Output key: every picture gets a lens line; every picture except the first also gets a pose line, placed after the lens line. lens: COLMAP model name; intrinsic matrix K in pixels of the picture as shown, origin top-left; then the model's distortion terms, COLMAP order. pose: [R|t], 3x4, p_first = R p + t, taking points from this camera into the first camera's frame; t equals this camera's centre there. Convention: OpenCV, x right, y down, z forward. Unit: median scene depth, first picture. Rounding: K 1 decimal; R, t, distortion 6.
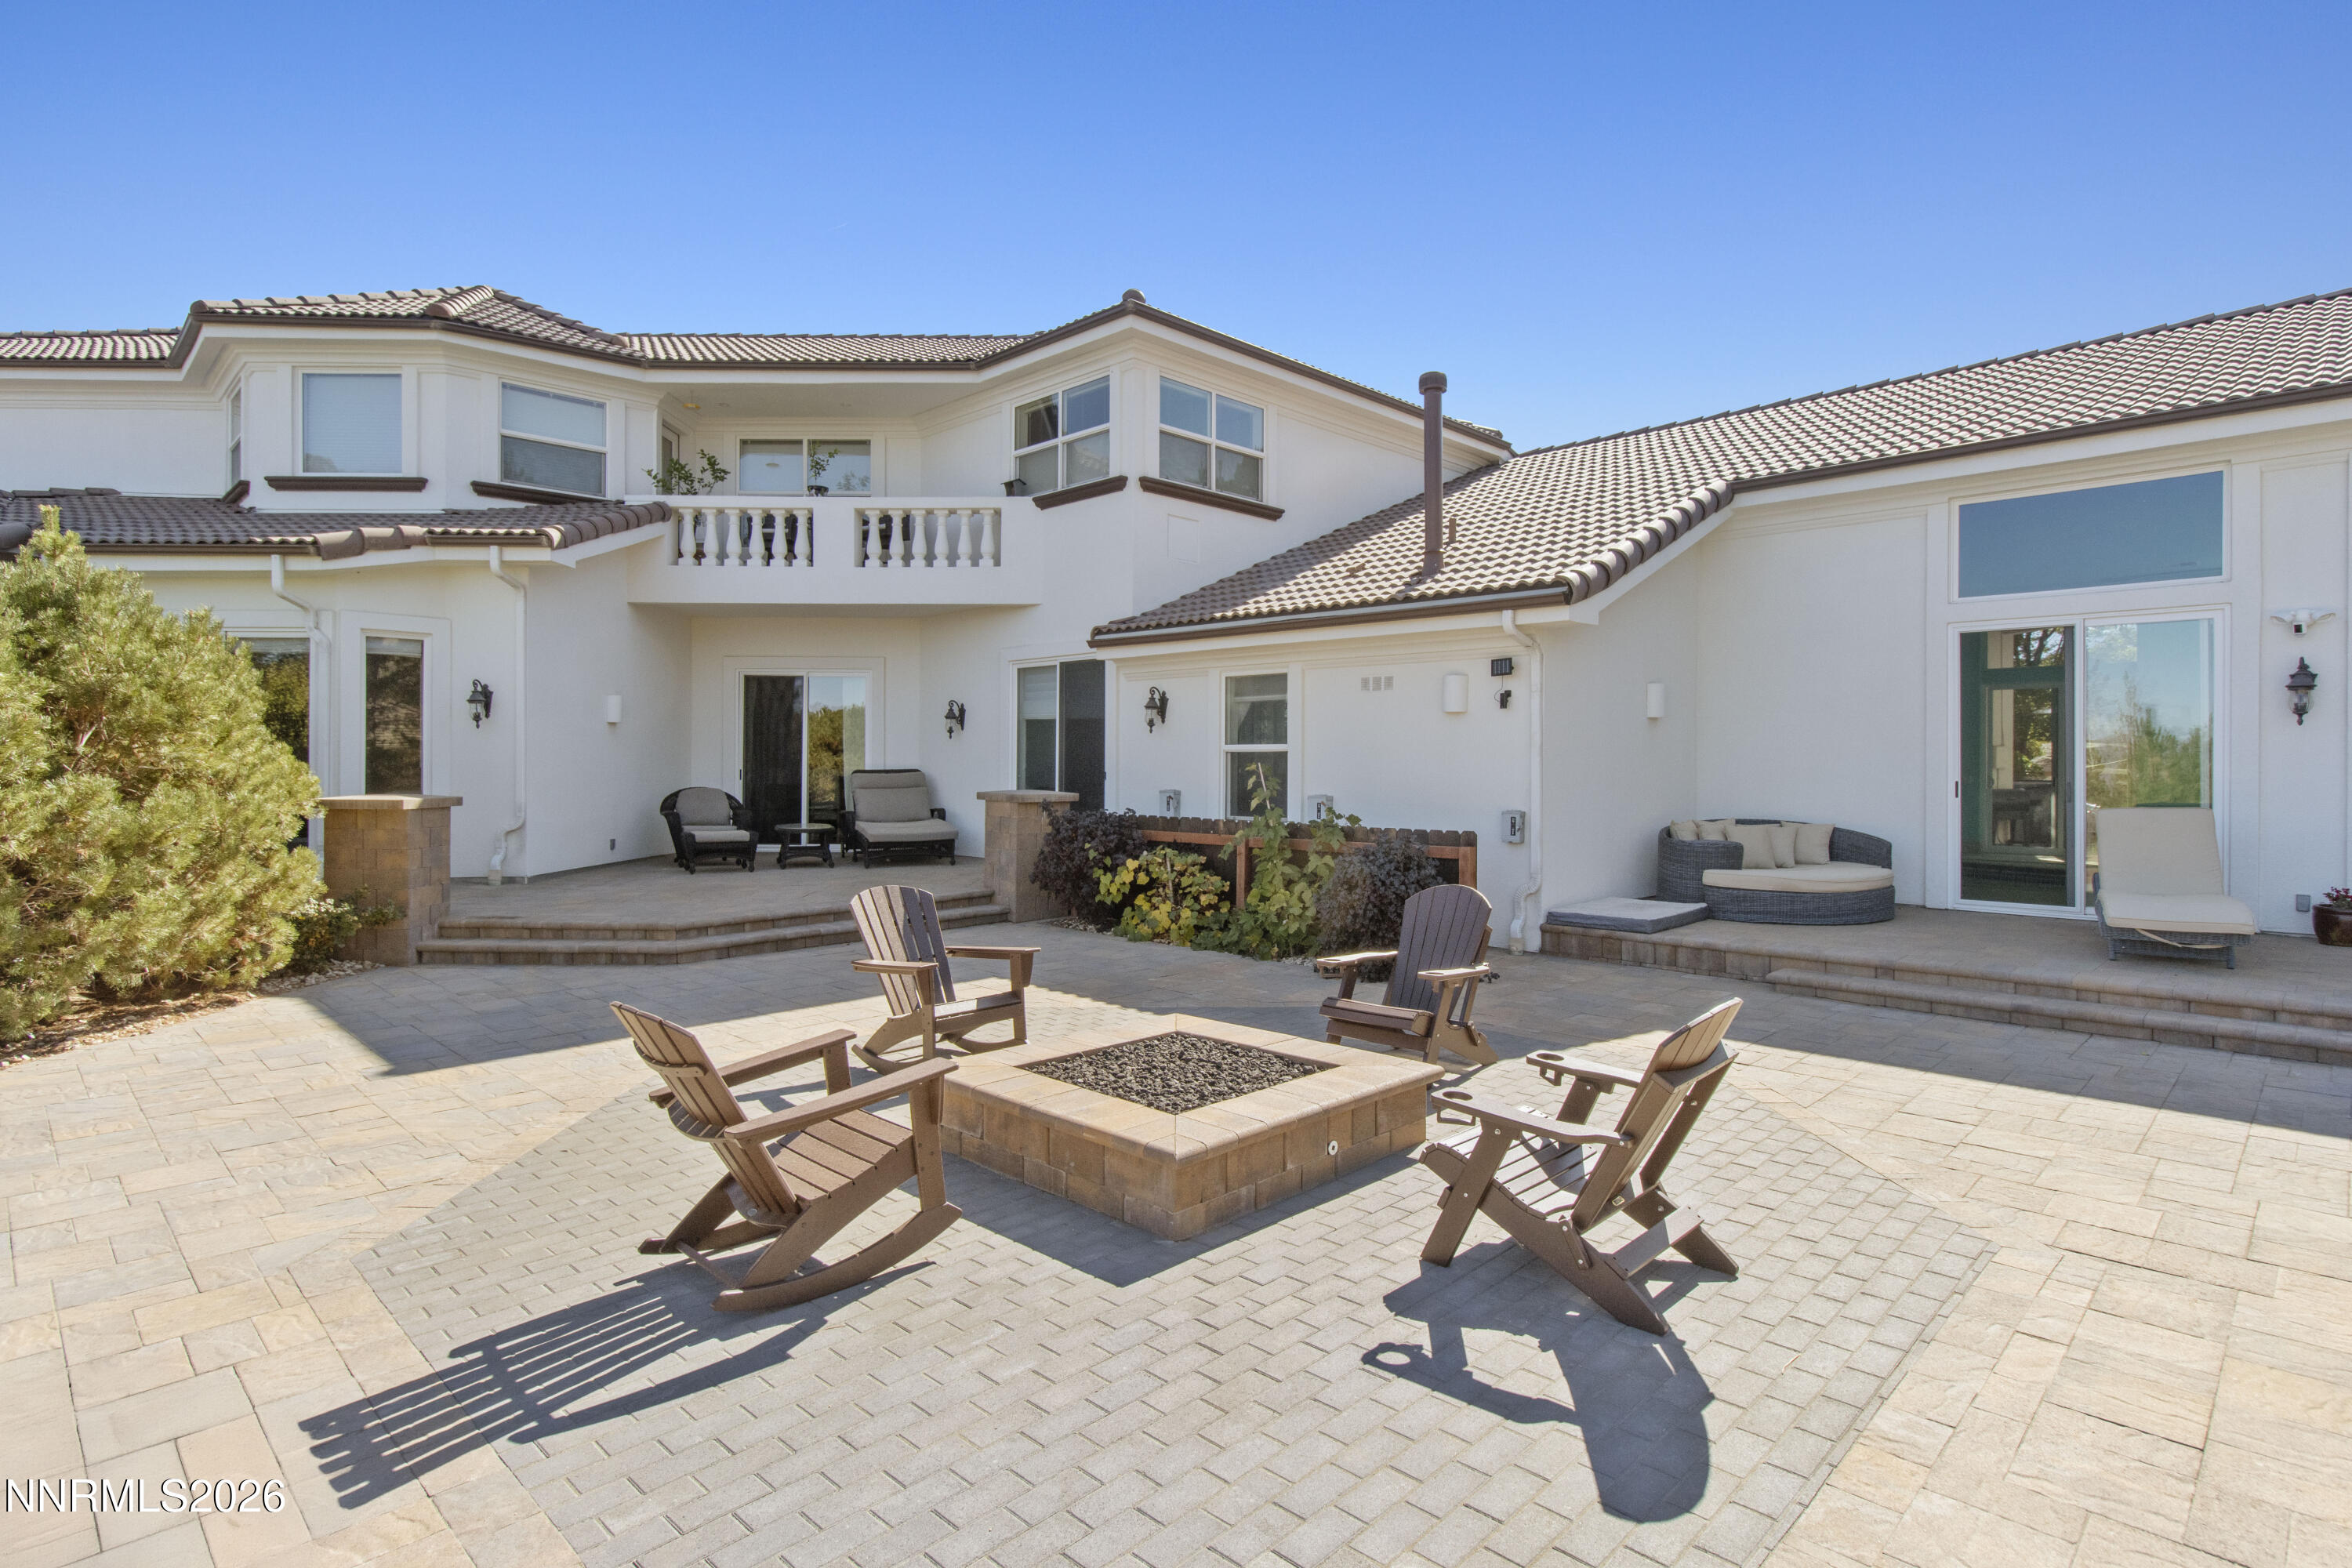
lens RADIAL K [[1212.8, 0, 1187.3], [0, 1212.8, 777.5], [0, 0, 1]] dist [0.004609, -0.000212]
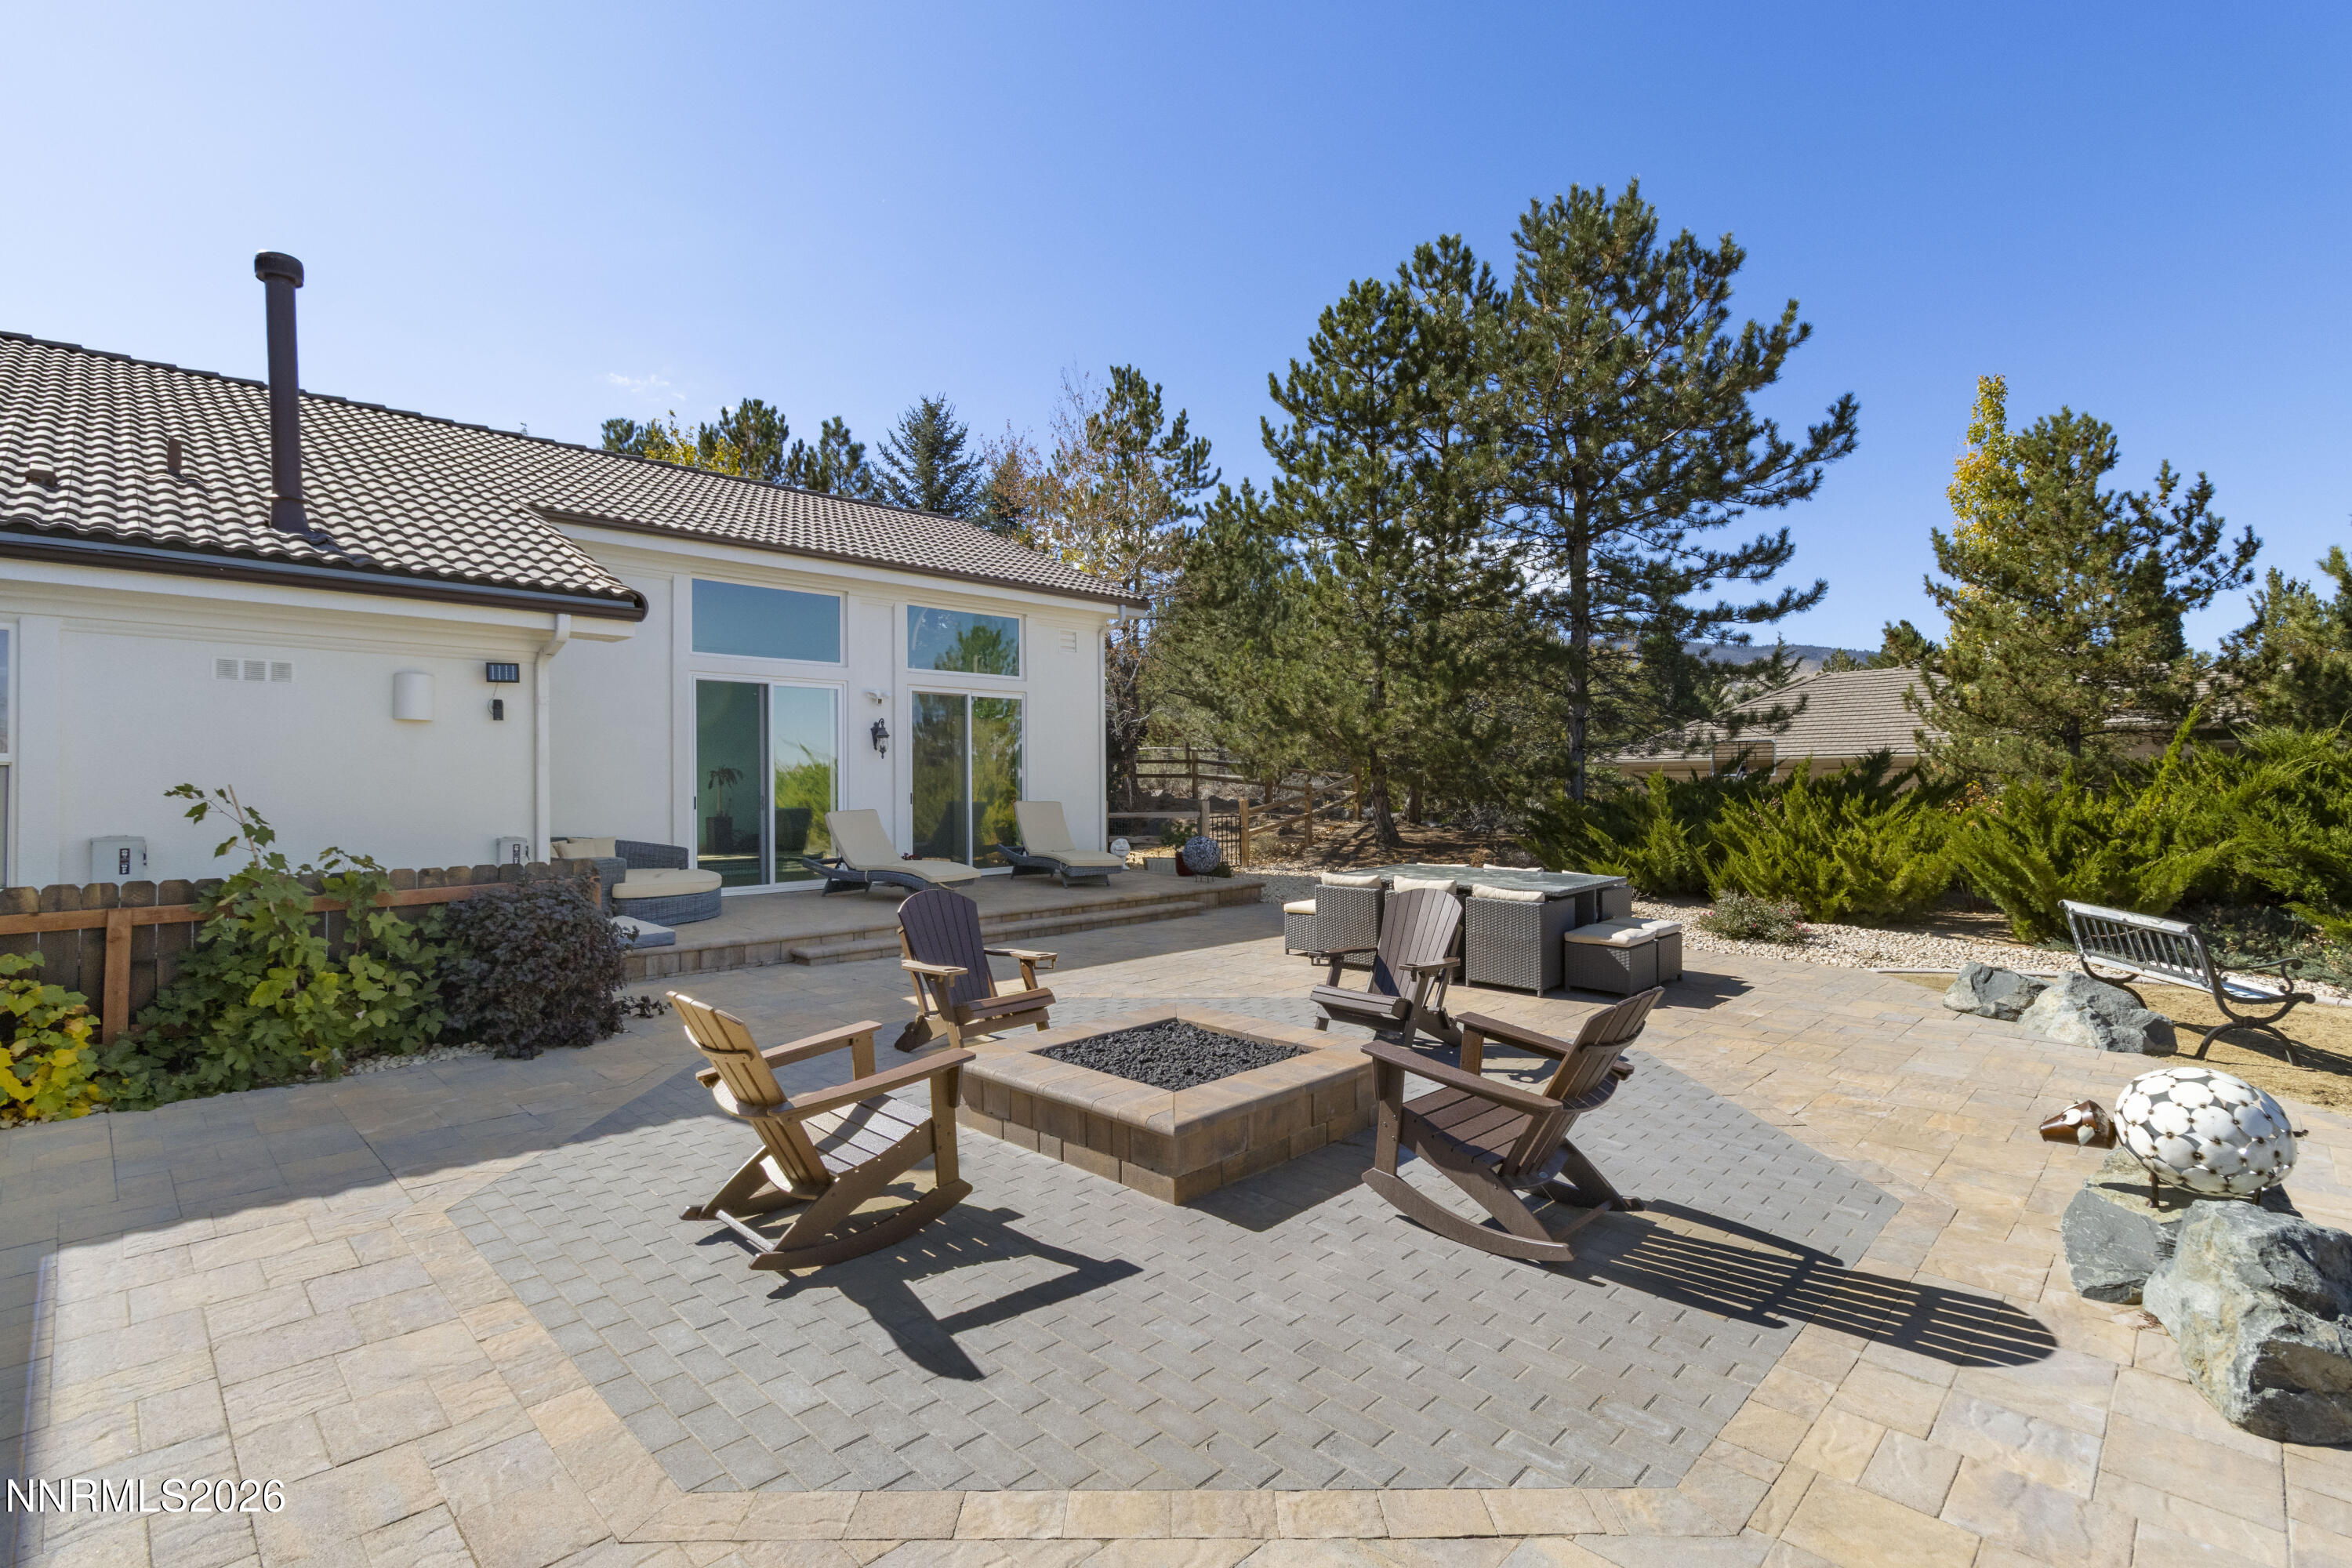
lens RADIAL K [[1091.4, 0, 1197.4], [0, 1091.4, 779.0], [0, 0, 1]] dist [0.000060, 0.000762]
pose [[-0.017083, 0.000466, 0.999854, -0.476683], [0.017250, 0.999851, -0.000172, -0.005644], [-0.999705, 0.017244, -0.017088, 0.464226]]
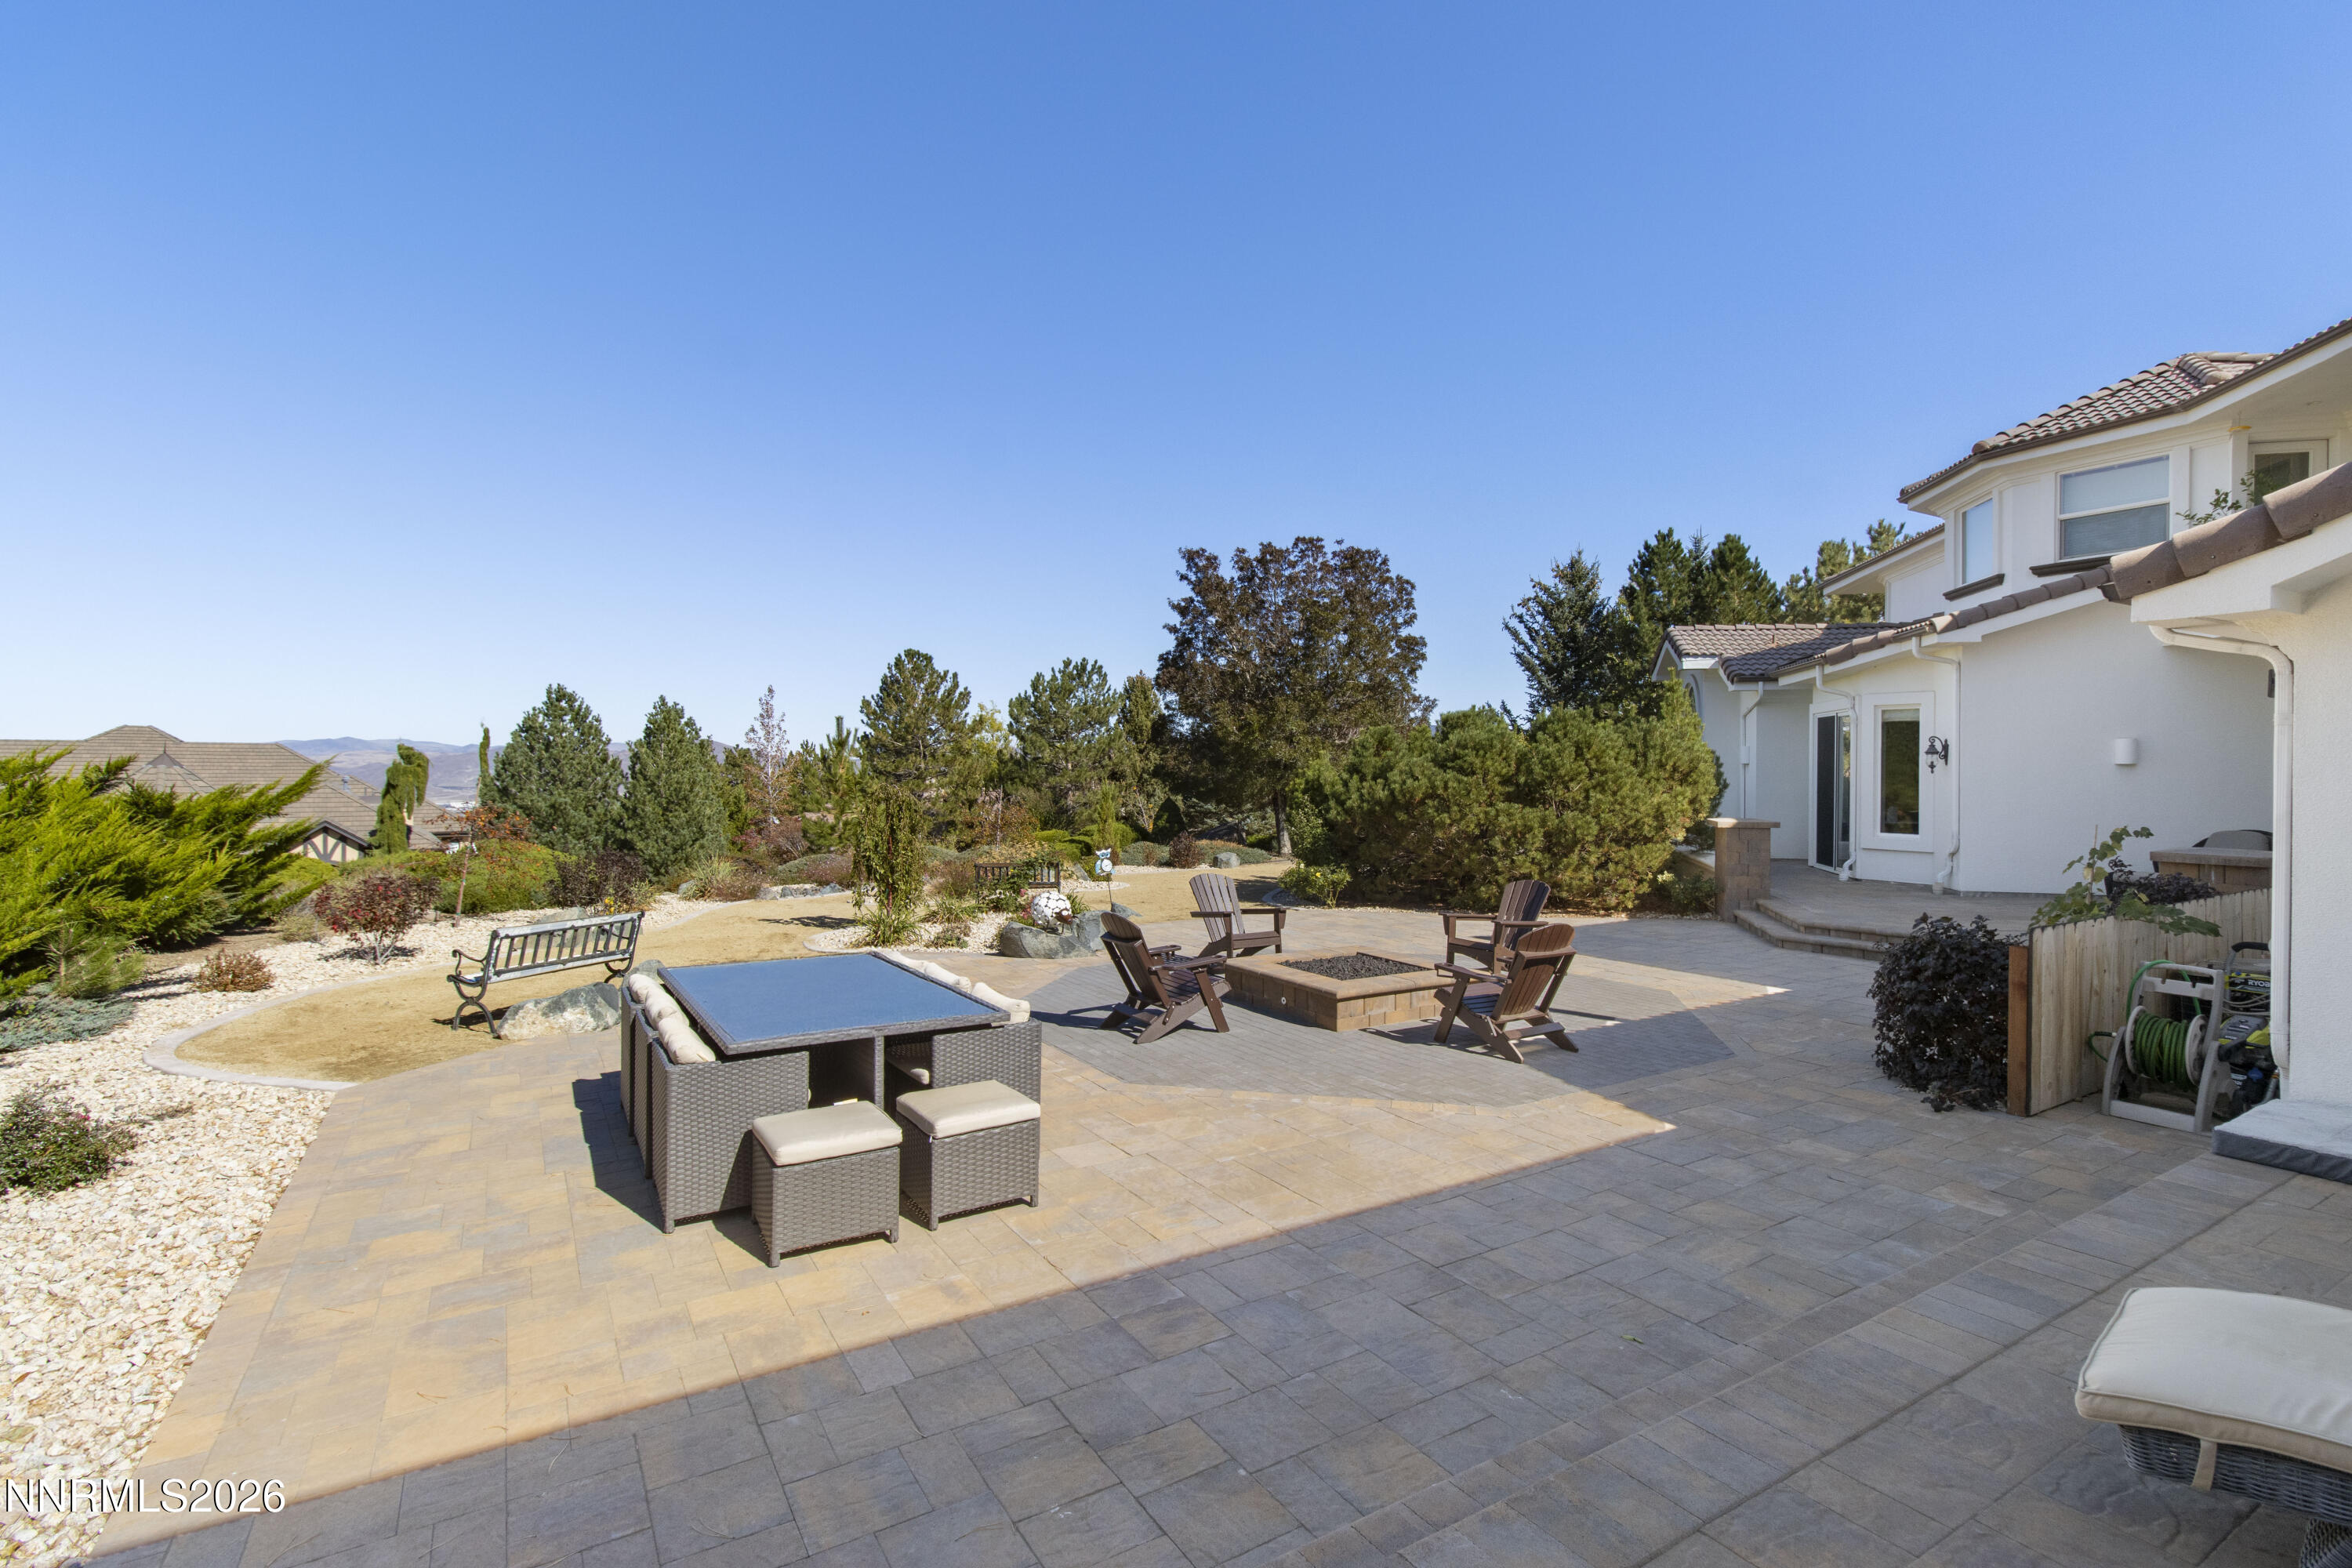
lens RADIAL K [[1091.4, 0, 1180.5], [0, 1091.4, 778.2], [0, 0, 1]] dist [0.000060, 0.000762]
pose [[-0.247663, 0.001857, -0.968844, 0.836149], [-0.011889, 0.999917, 0.004955, -0.033918], [0.968773, 0.012746, -0.247620, 0.548387]]
